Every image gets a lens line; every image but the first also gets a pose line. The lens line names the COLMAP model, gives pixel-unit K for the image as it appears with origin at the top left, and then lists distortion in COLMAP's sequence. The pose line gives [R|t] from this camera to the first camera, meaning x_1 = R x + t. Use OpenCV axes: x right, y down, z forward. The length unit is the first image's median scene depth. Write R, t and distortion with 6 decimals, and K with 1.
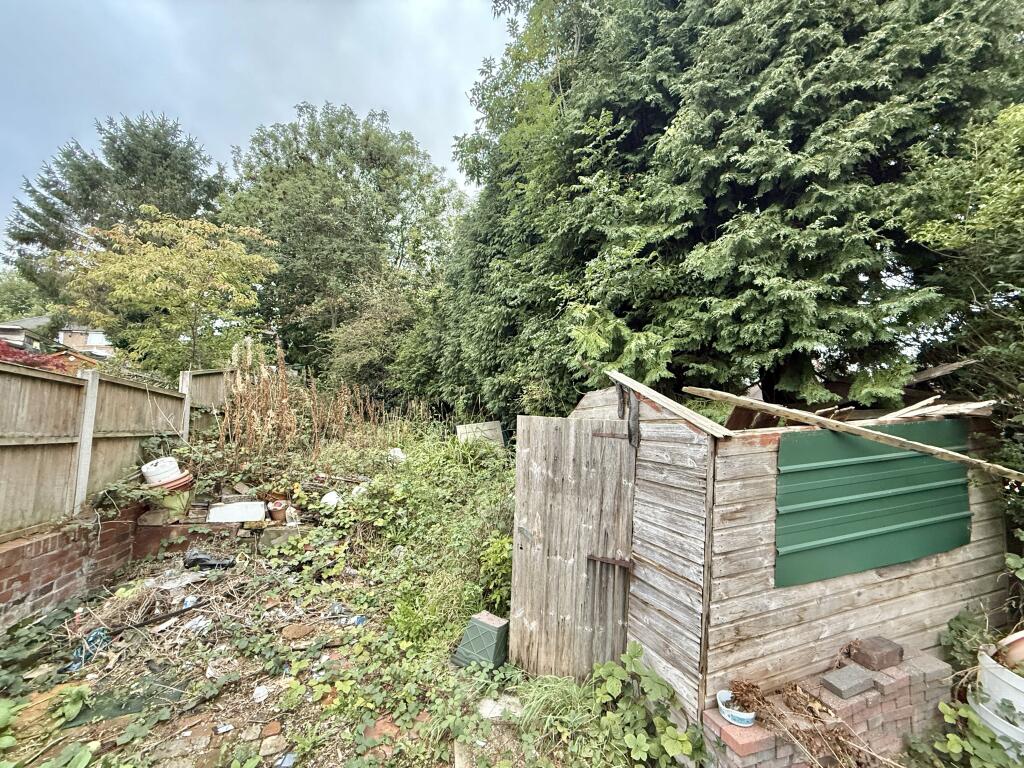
lens RADIAL K [[407.4, 0, 509.8], [0, 407.4, 386.3], [0, 0, 1]] dist [-0.000250, -0.000207]
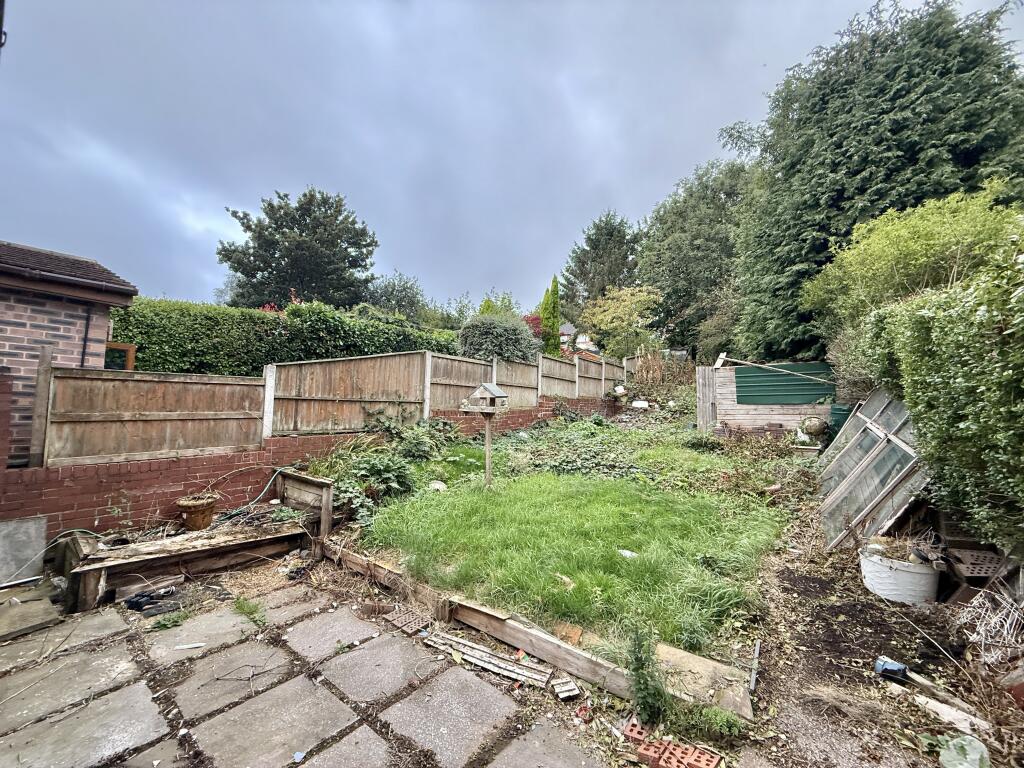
lens RADIAL K [[407.4, 0, 508.2], [0, 407.4, 383.5], [0, 0, 1]] dist [-0.000250, -0.000207]
pose [[0.574757, -0.003447, -0.818317, 1.236637], [0.051379, 0.998170, 0.031882, 0.009907], [0.816709, -0.060369, 0.573883, -1.516917]]
